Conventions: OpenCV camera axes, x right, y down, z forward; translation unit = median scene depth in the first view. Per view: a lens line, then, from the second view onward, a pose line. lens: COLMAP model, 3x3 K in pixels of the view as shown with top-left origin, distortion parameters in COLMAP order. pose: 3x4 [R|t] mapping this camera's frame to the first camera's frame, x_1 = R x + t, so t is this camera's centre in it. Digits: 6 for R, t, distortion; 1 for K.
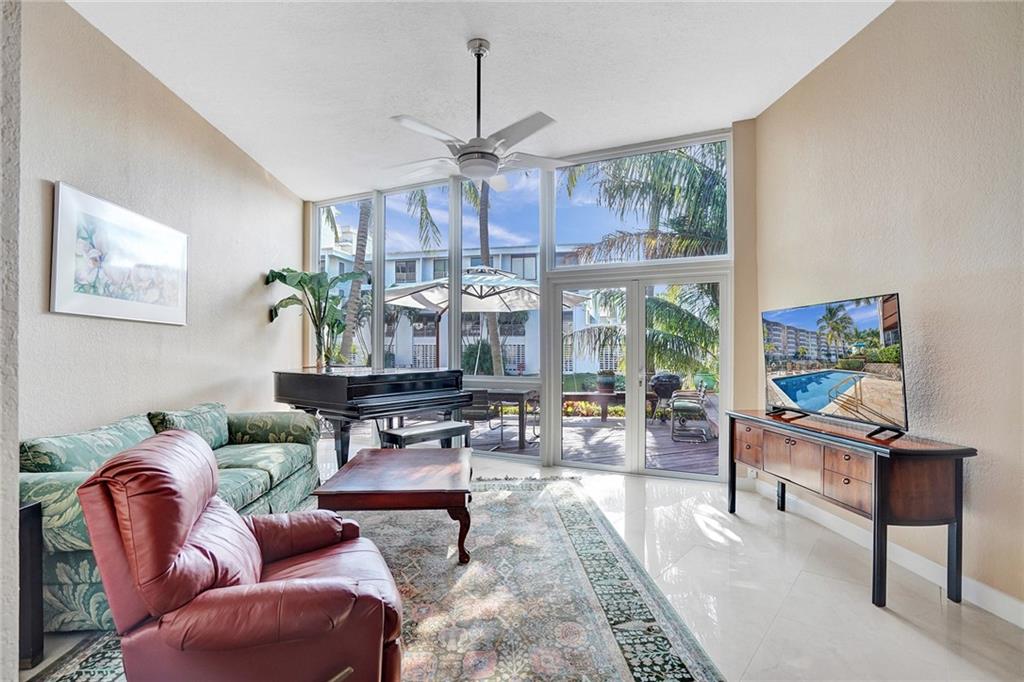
lens RADIAL K [[486.0, 0, 511.0], [0, 486.0, 347.2], [0, 0, 1]] dist [-0.059105, 0.025362]
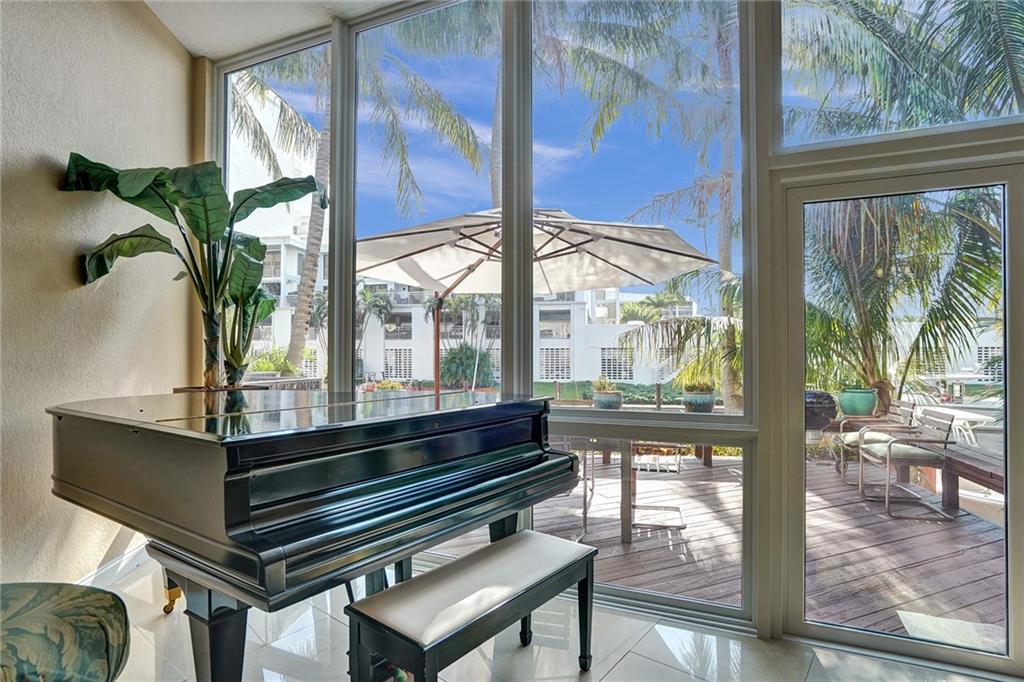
lens RADIAL K [[523.2, 0, 511.5], [0, 523.2, 346.9], [0, 0, 1]] dist [-0.018899, 0.000635]
pose [[0.999030, -0.001788, 0.043990, -0.179530], [0.002206, 0.999953, -0.009455, 0.009119], [-0.043971, 0.009543, 0.998987, 0.657927]]
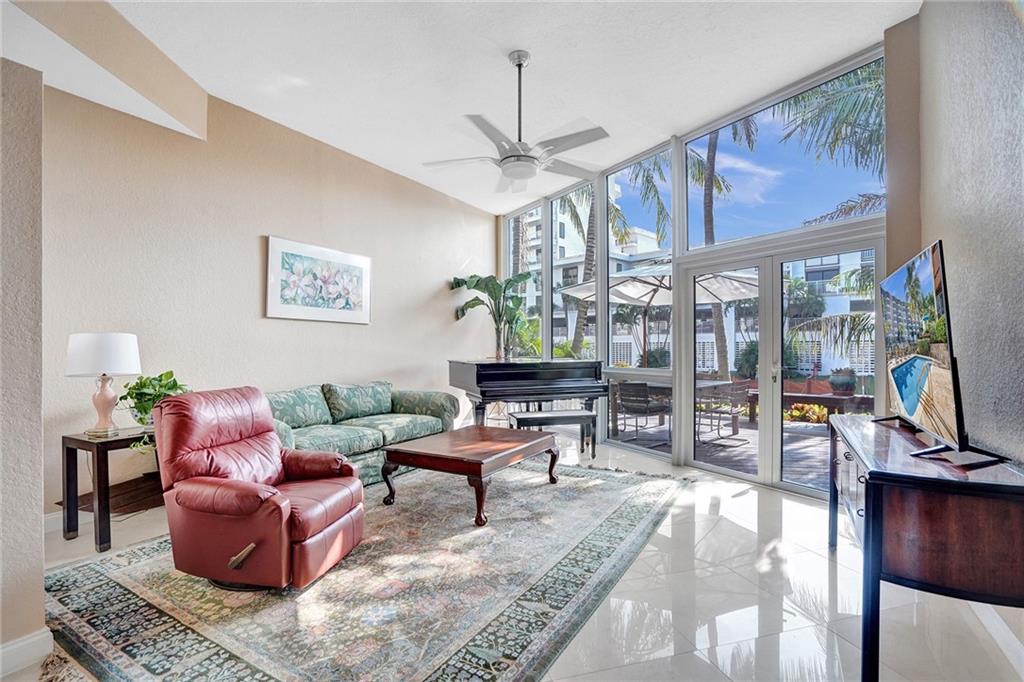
lens RADIAL K [[483.9, 0, 511.7], [0, 483.9, 347.2], [0, 0, 1]] dist [-0.063271, 0.024645]
pose [[0.831915, -0.002958, -0.554894, 0.364865], [0.005287, 0.999983, 0.002595, 0.016613], [0.554877, -0.005093, 0.831917, 0.065992]]
